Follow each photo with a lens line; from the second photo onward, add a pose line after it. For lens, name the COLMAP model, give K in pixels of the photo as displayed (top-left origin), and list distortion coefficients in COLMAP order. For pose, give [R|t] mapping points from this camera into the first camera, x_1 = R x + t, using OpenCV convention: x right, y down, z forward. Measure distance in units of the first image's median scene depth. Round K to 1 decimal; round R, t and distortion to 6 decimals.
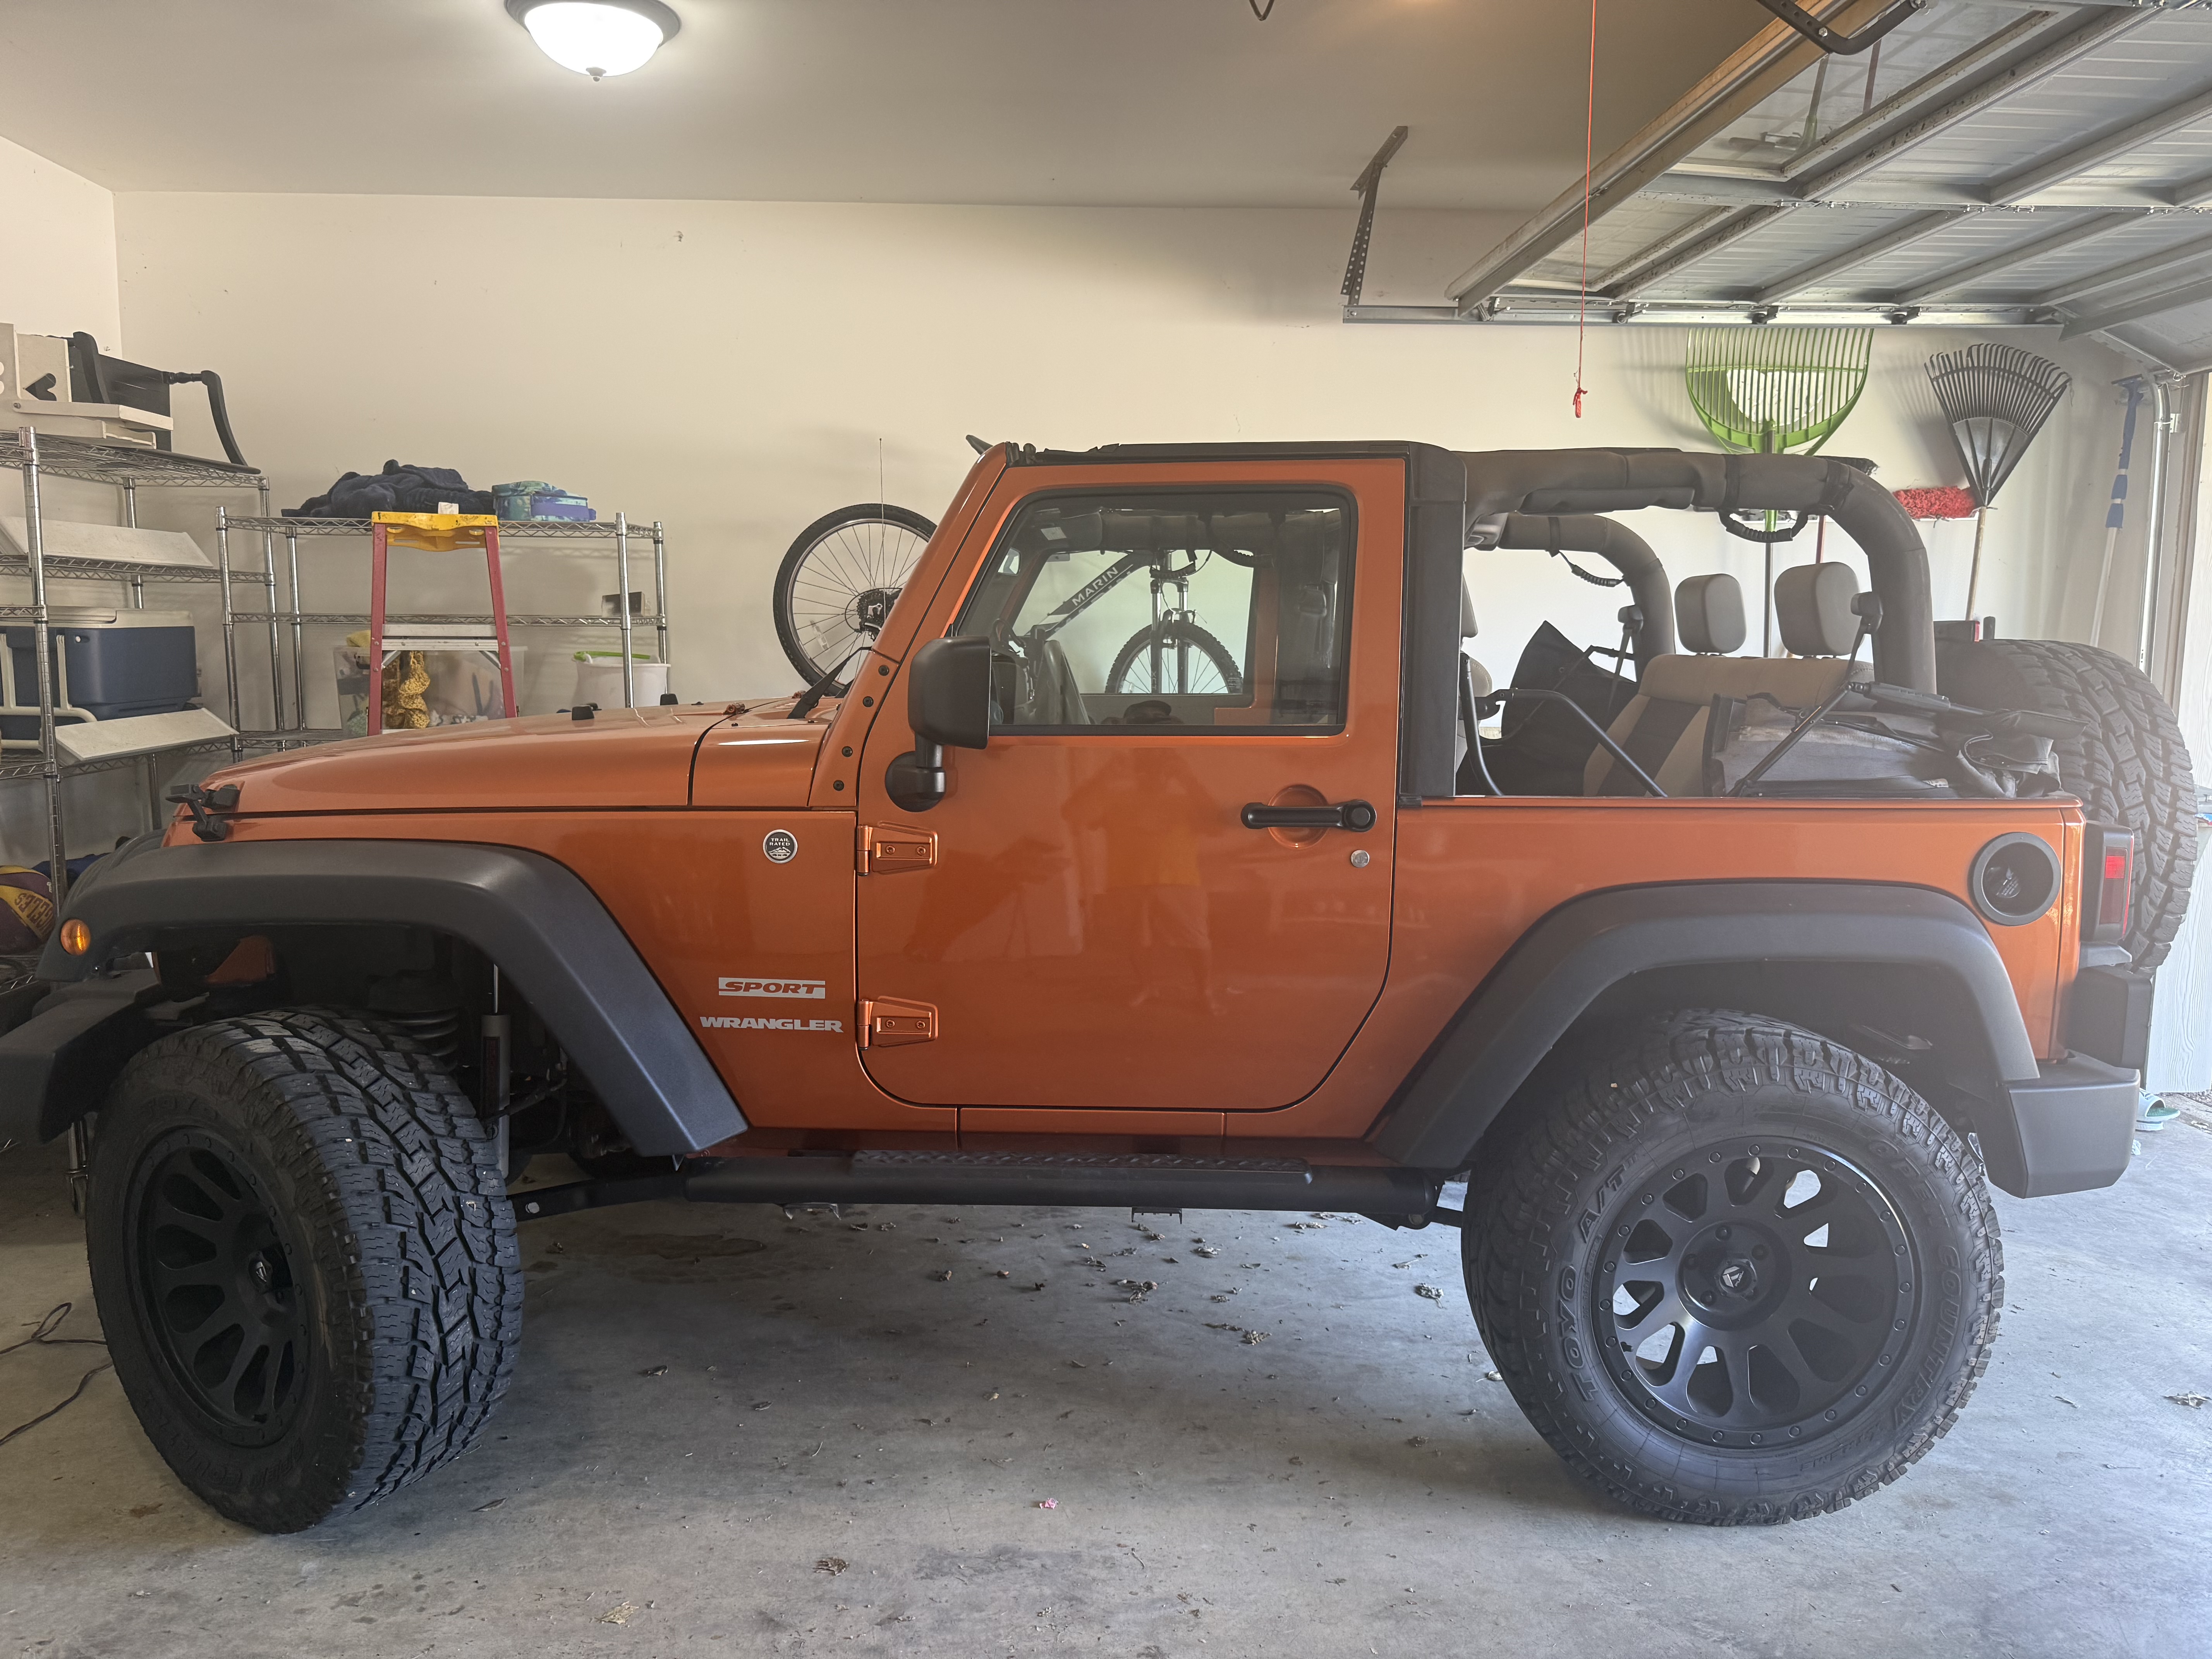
lens RADIAL K [[1528.8, 0, 1090.3], [0, 1528.8, 817.7], [0, 0, 1]] dist [-0.023467, -0.012723]
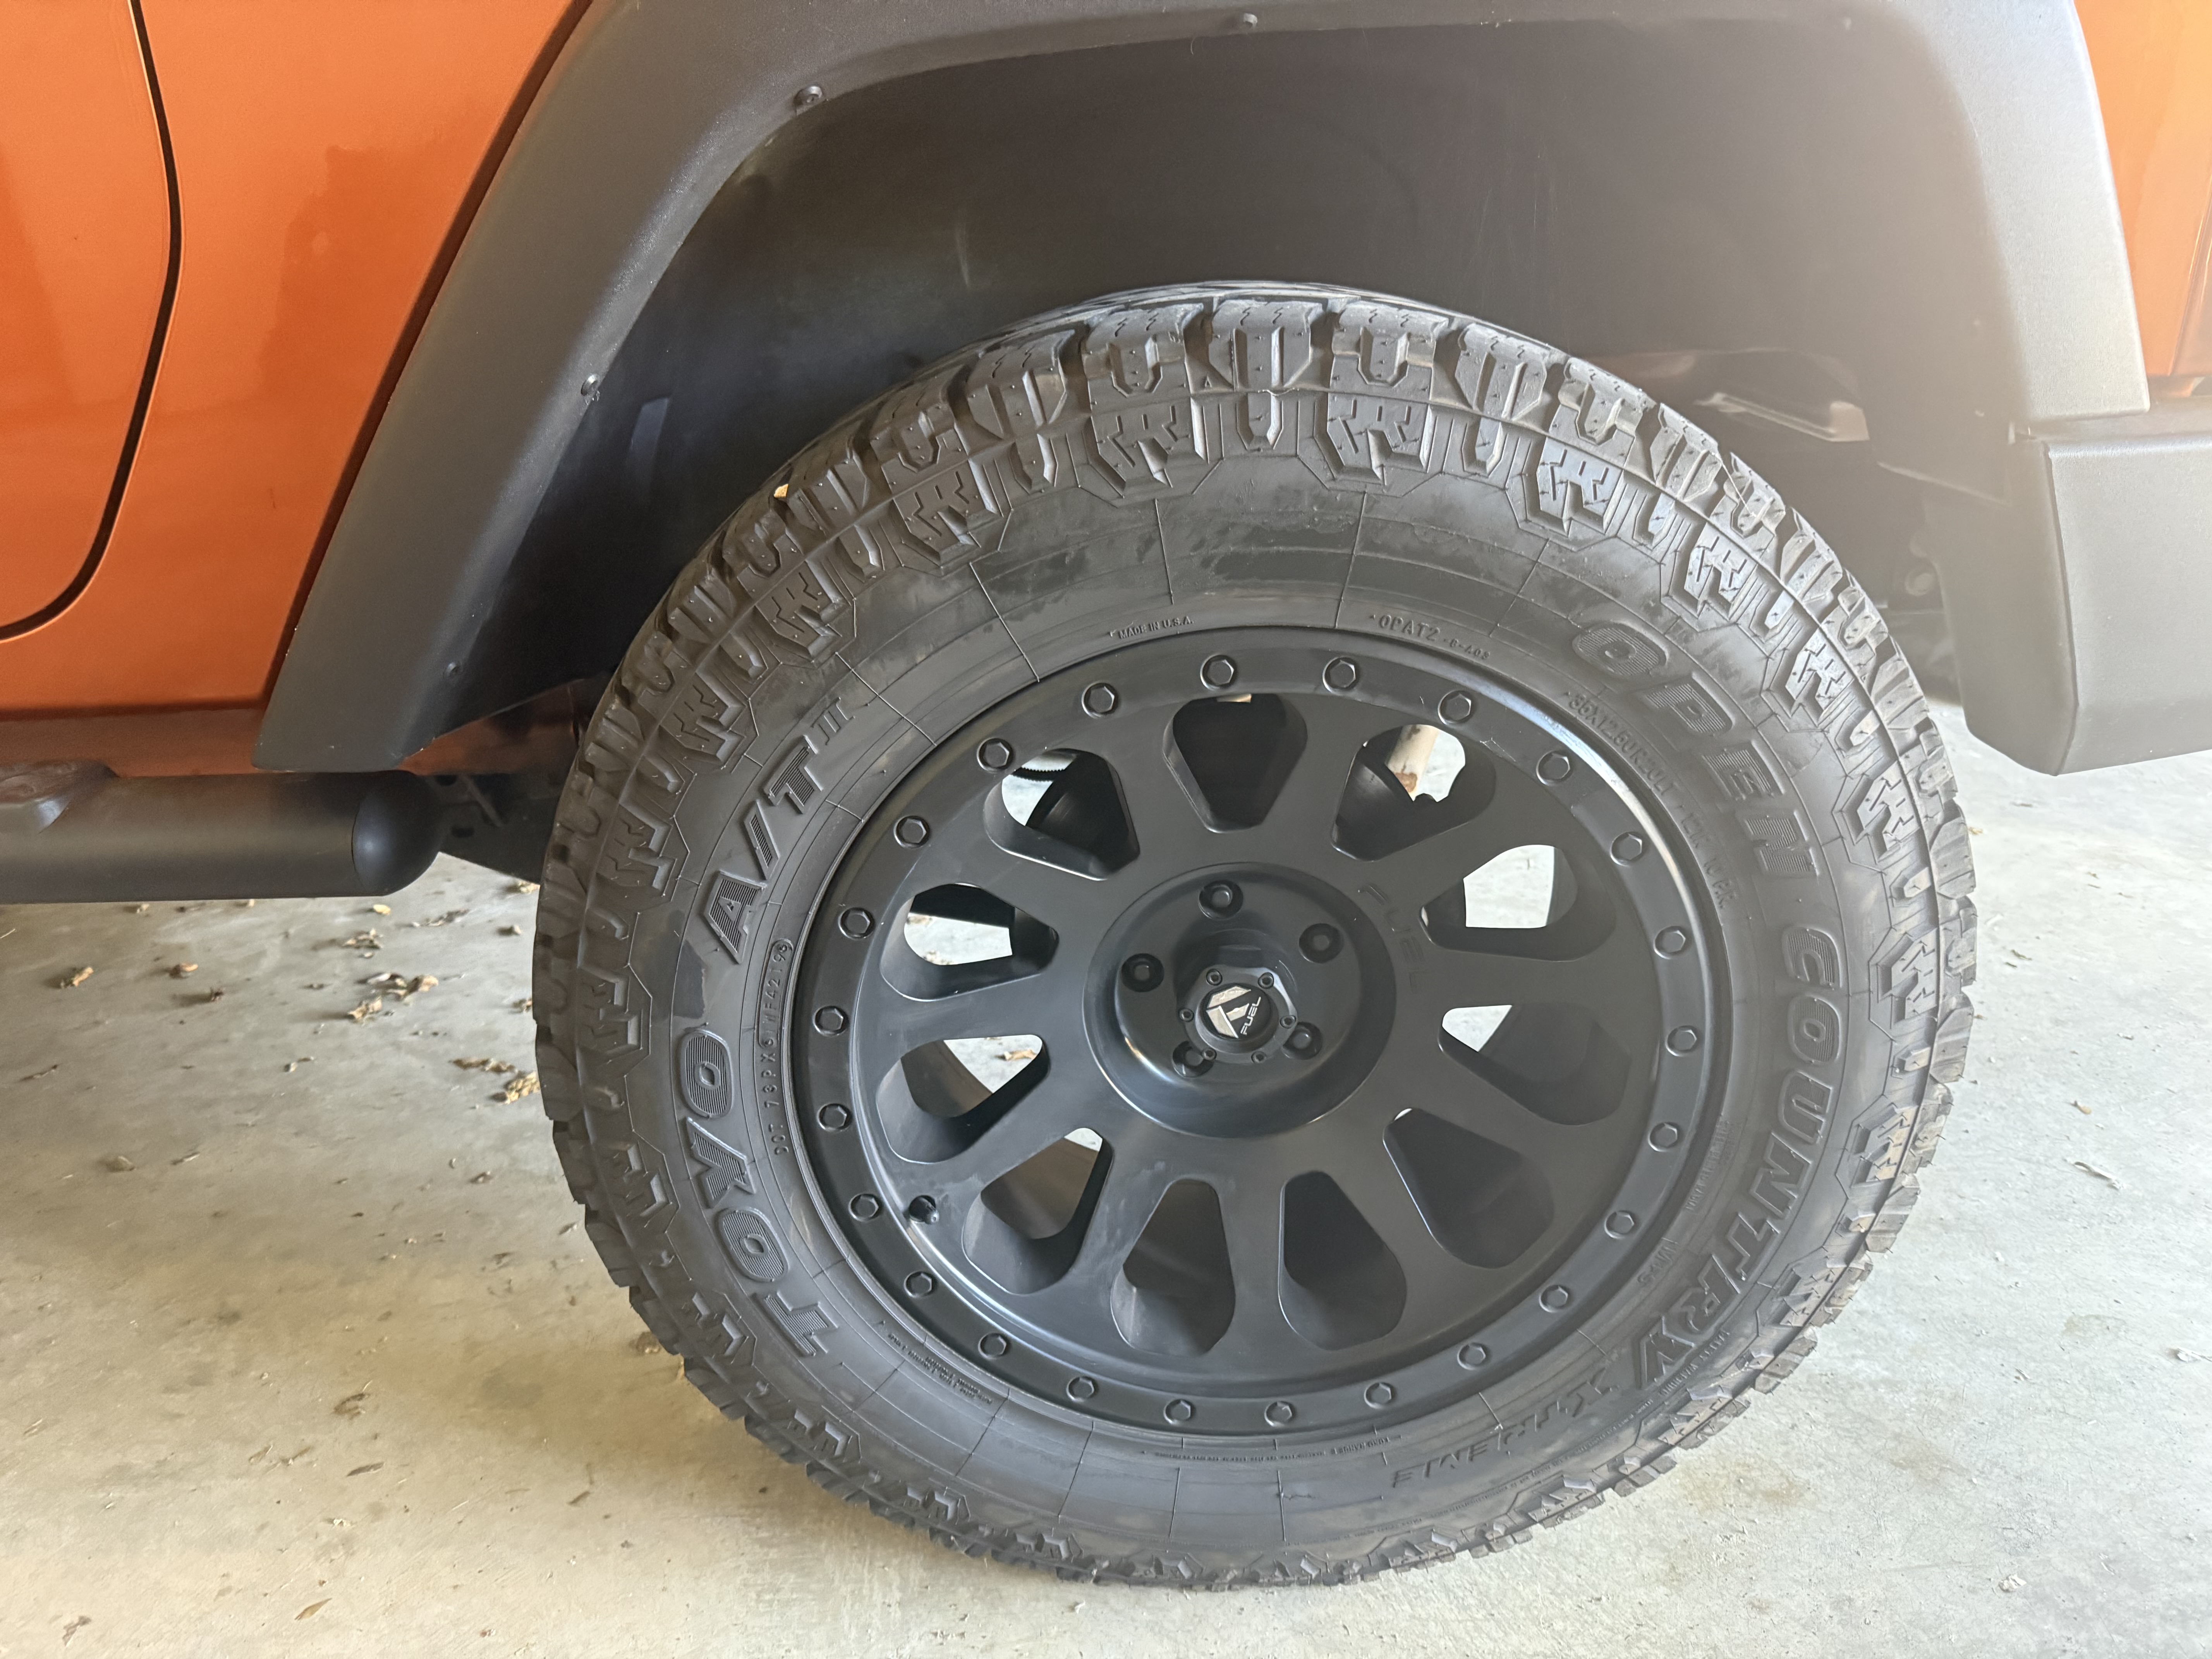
lens RADIAL K [[1528.8, 0, 1121.0], [0, 1528.8, 841.7], [0, 0, 1]] dist [-0.023467, -0.012723]
pose [[0.998577, -0.051655, -0.013269, 0.415809], [0.053285, 0.955924, 0.288738, 0.157950], [-0.002231, -0.289034, 0.957316, 0.676104]]
